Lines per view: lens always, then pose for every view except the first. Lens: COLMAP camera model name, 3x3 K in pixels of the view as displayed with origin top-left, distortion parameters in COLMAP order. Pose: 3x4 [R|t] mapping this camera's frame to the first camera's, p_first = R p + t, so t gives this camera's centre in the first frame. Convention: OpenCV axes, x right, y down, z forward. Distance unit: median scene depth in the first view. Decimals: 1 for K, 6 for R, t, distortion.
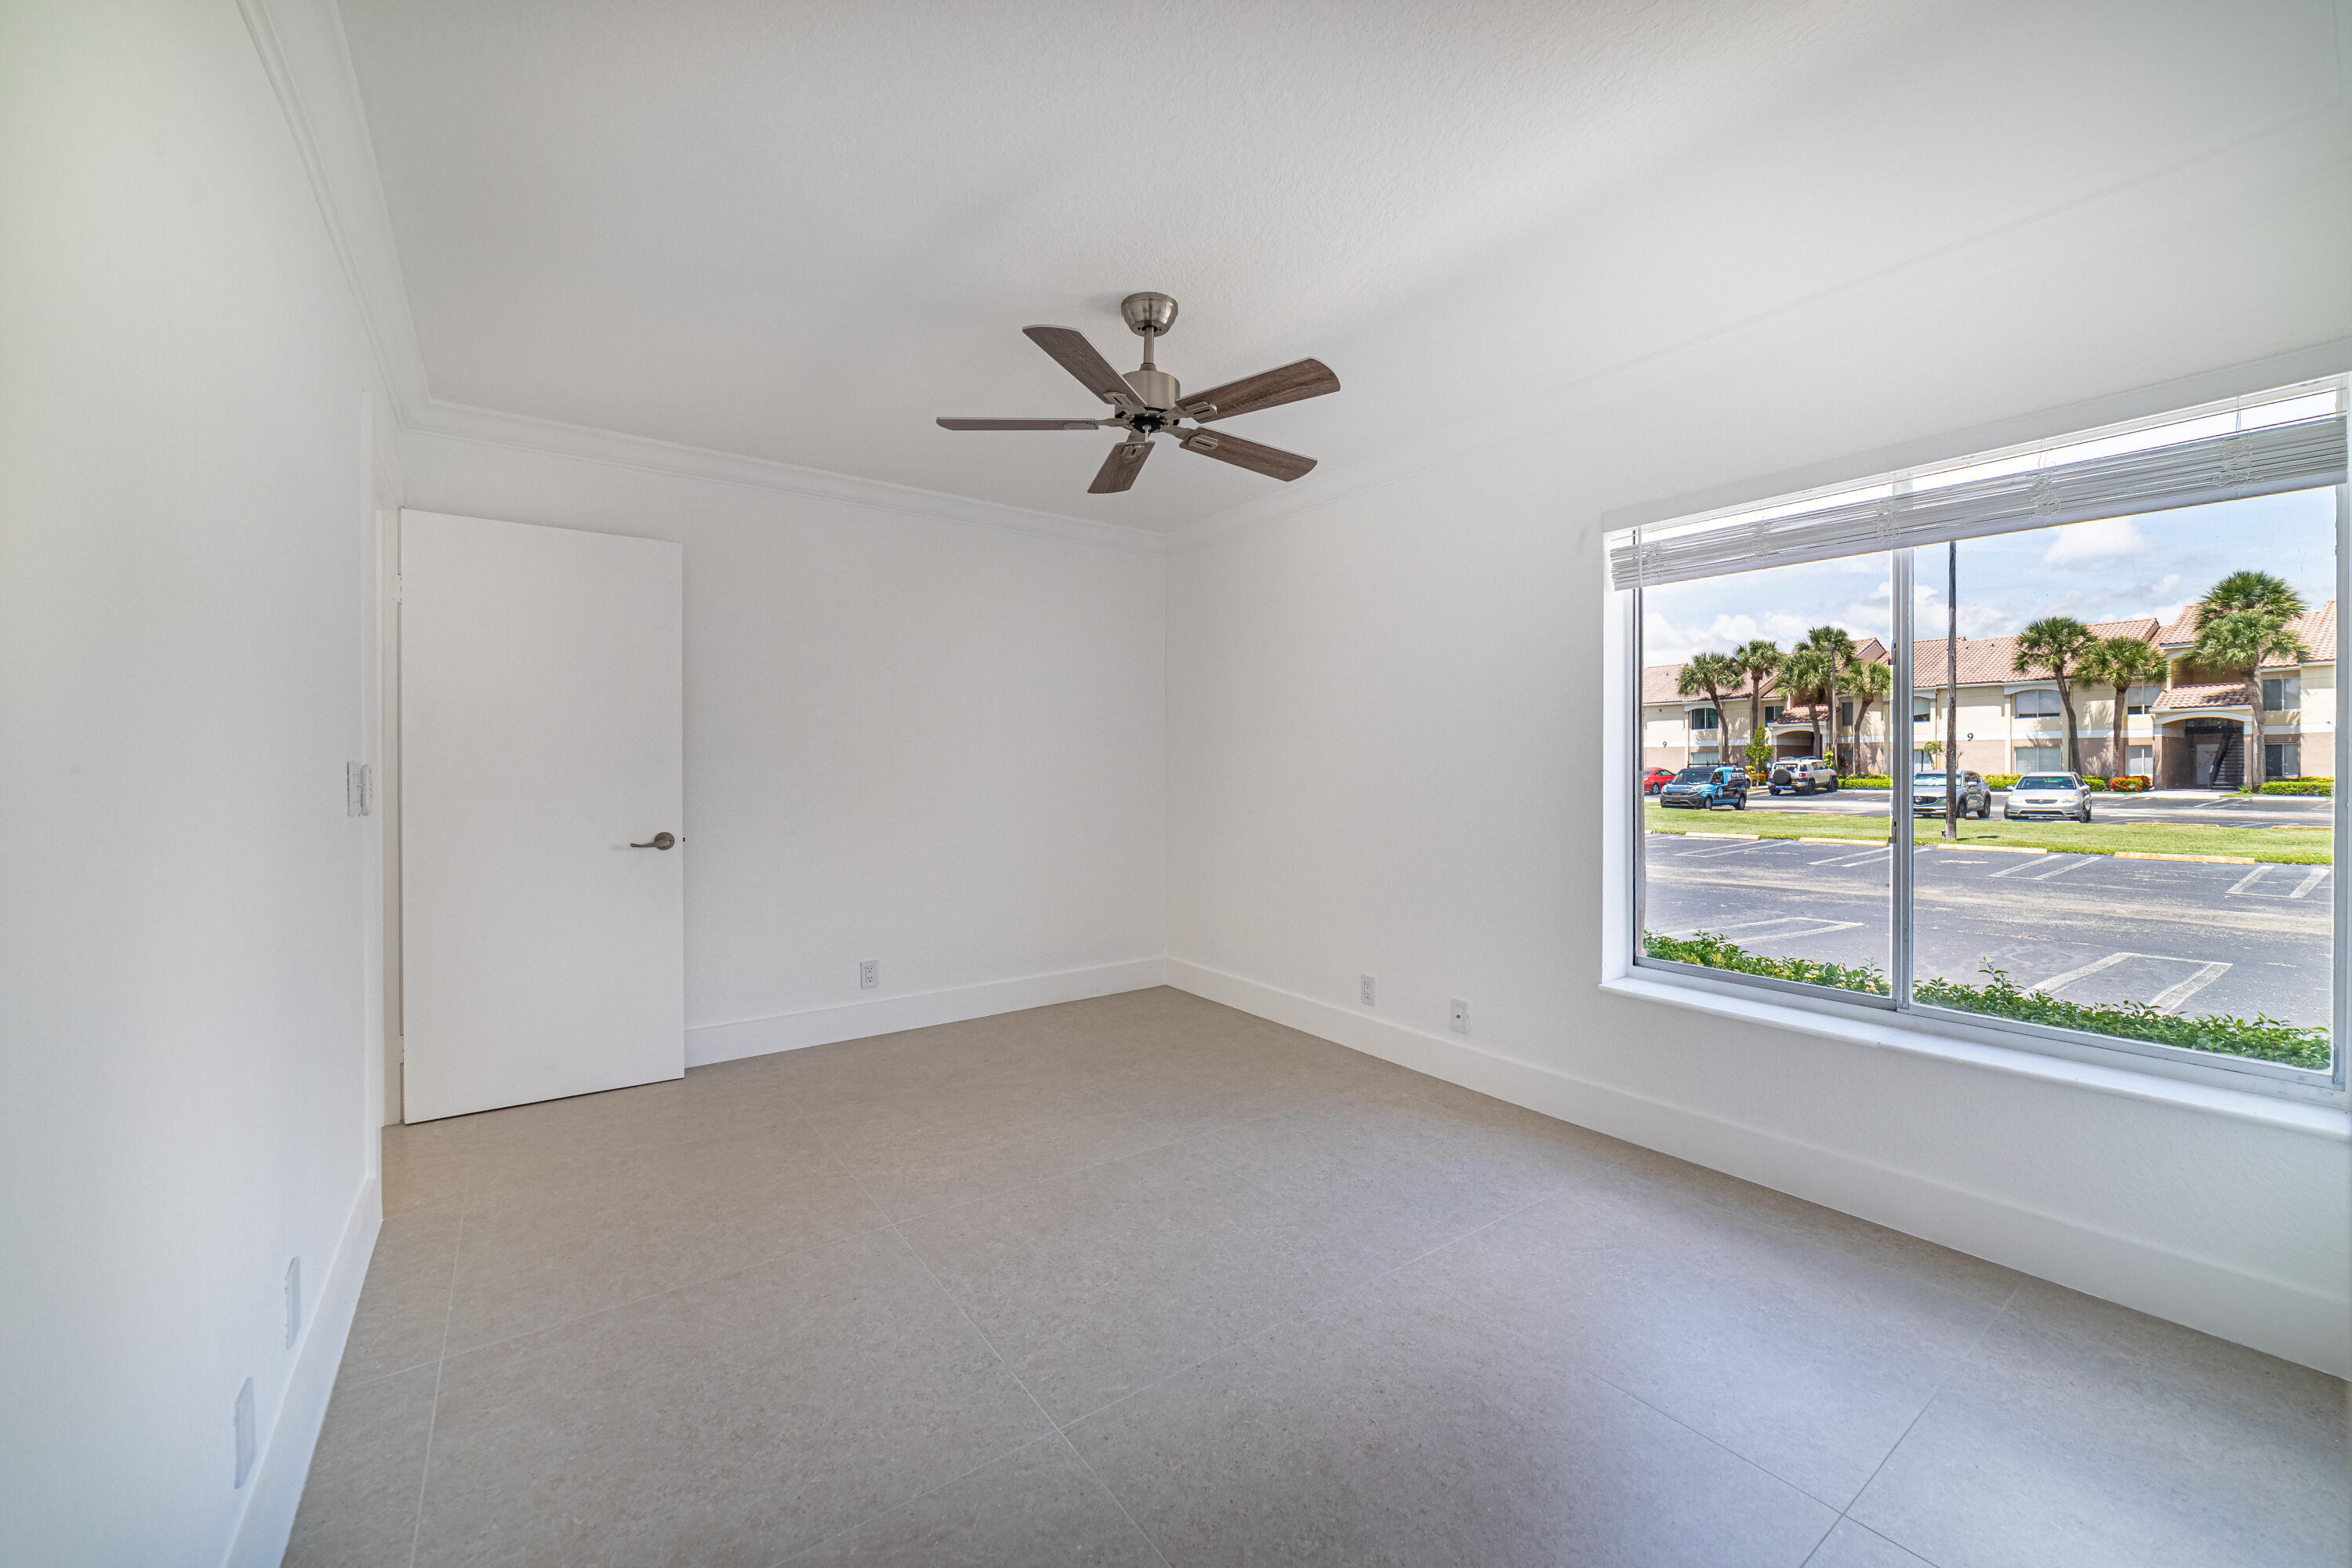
lens RADIAL K [[964.6, 0, 1176.0], [0, 964.6, 784.0], [0, 0, 1]] dist [-0.017277, 0.000025]
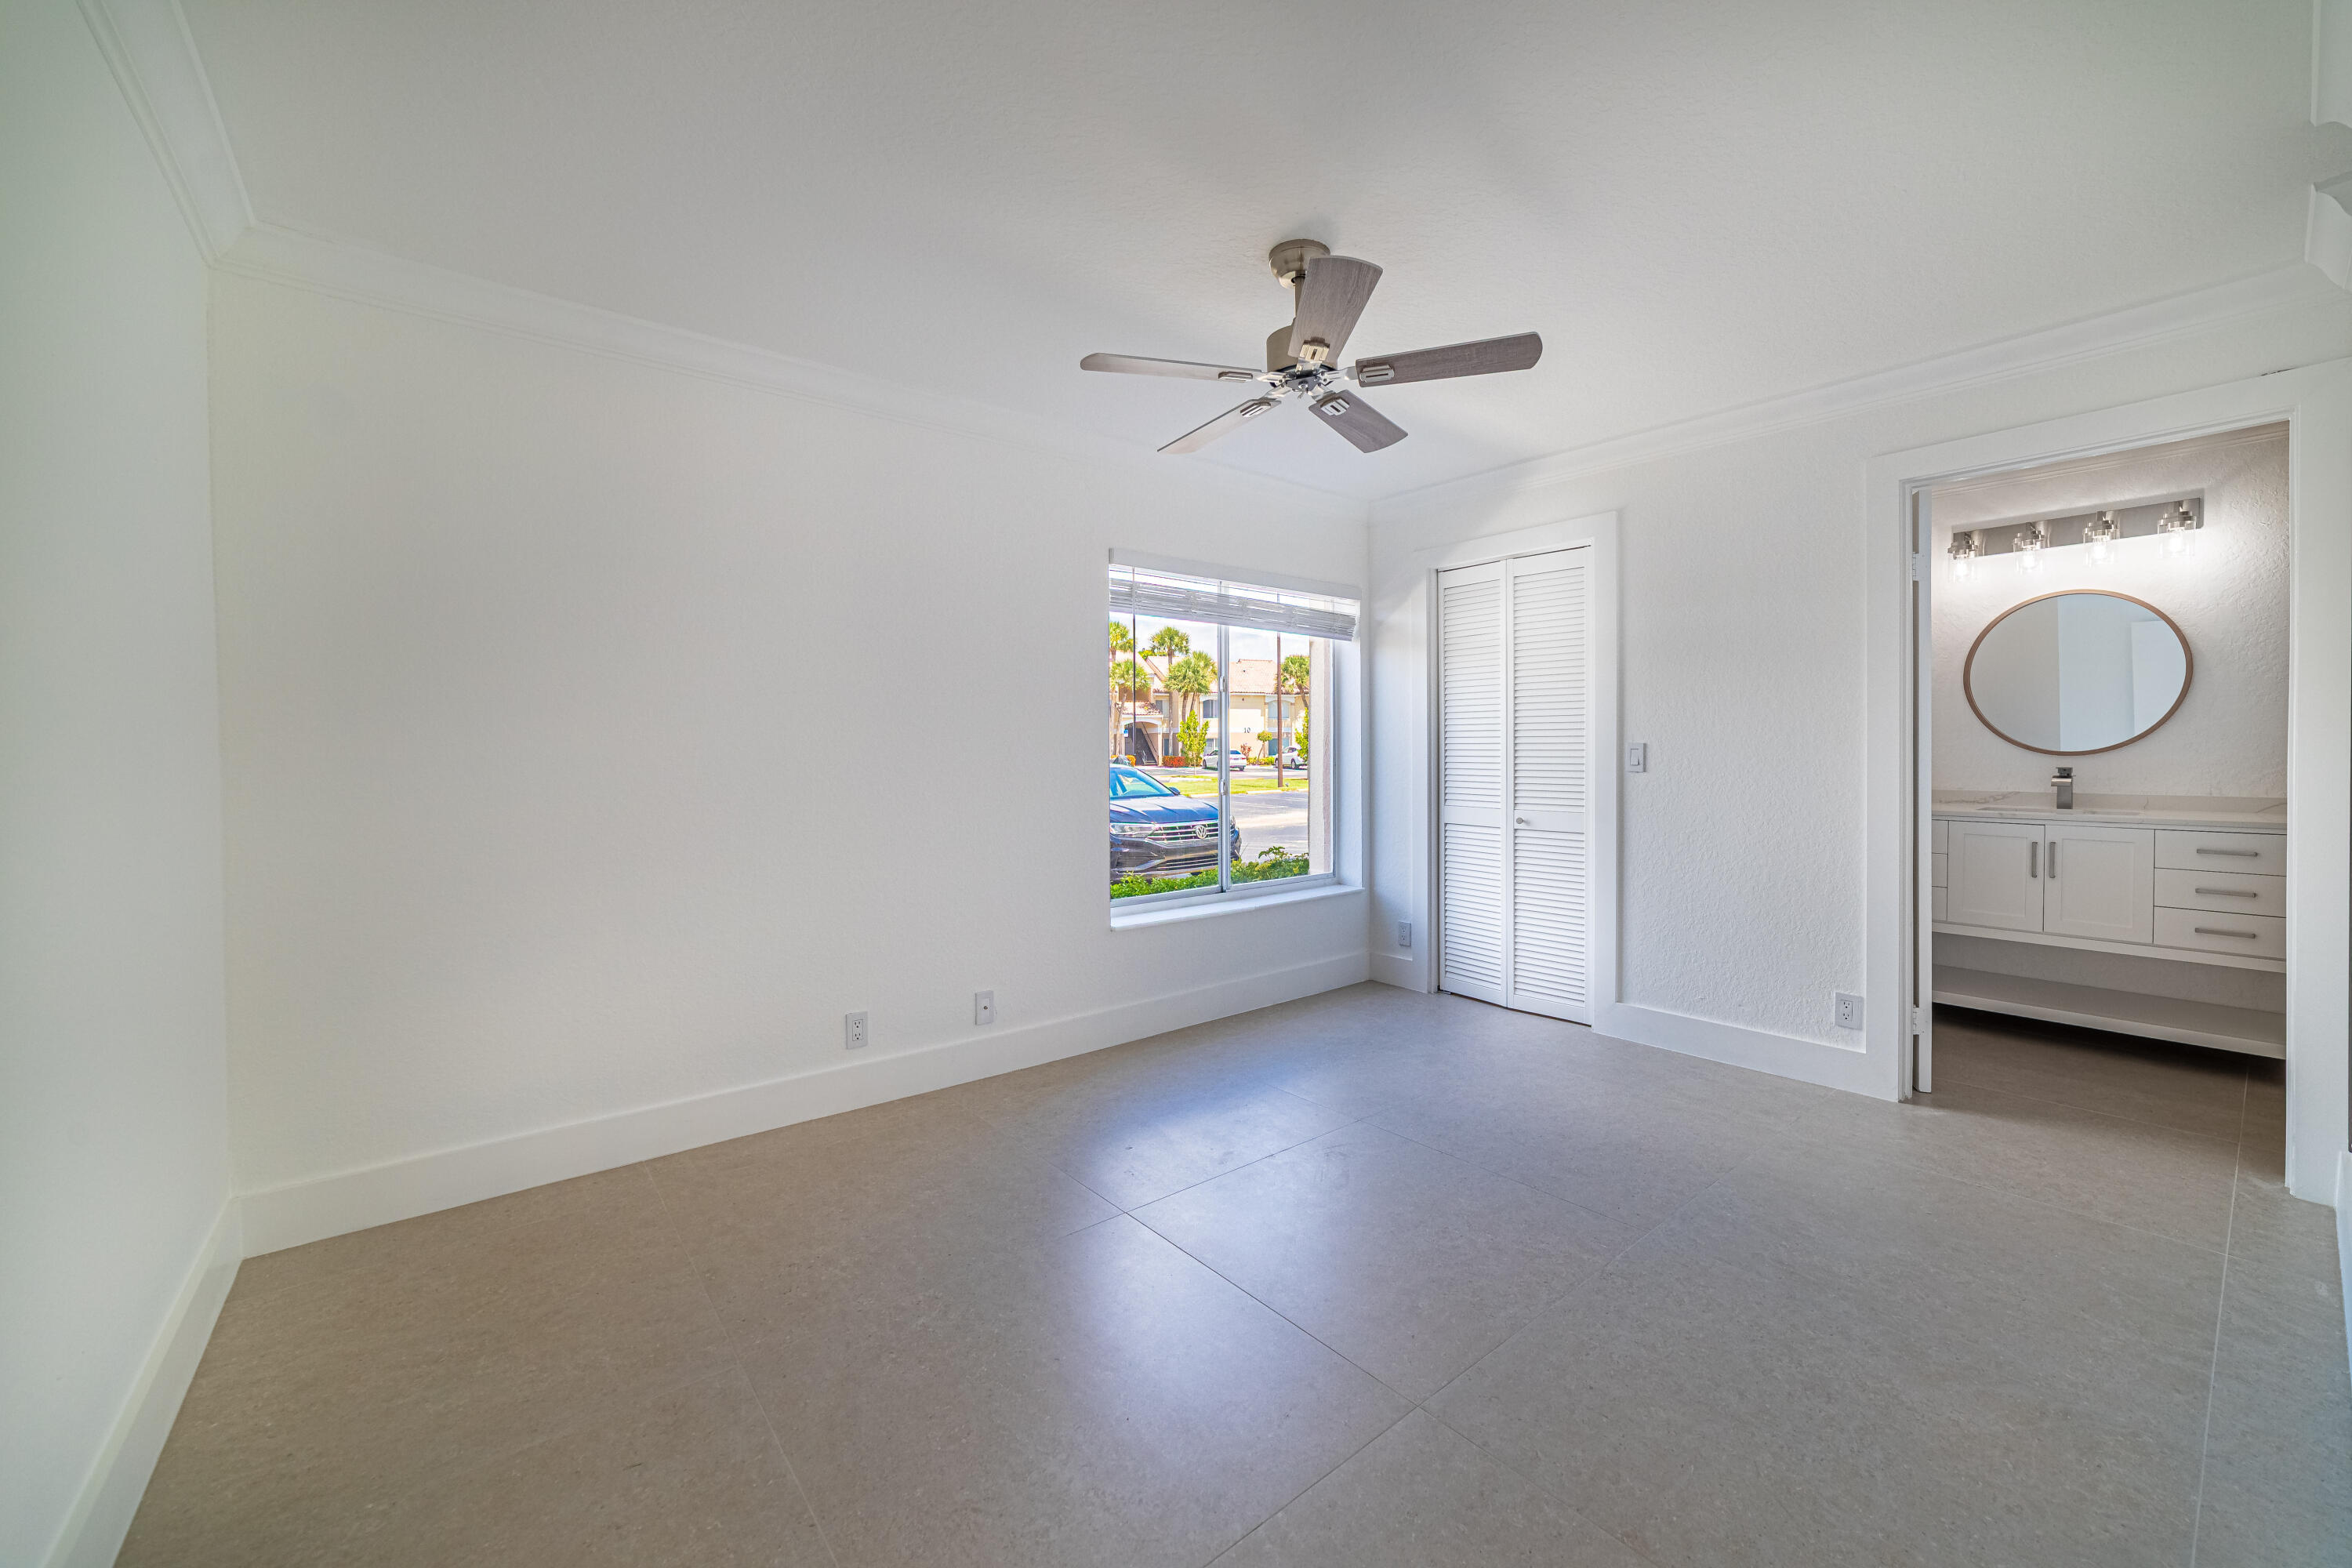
lens RADIAL K [[923.8, 0, 1247.4], [0, 923.8, 775.8], [0, 0, 1]] dist [0.001174, 0.000447]
pose [[-0.134550, -0.026847, 0.990543, -1.068326], [0.020205, 0.999351, 0.029830, -0.026069], [-0.990701, 0.024027, -0.133920, 1.378867]]
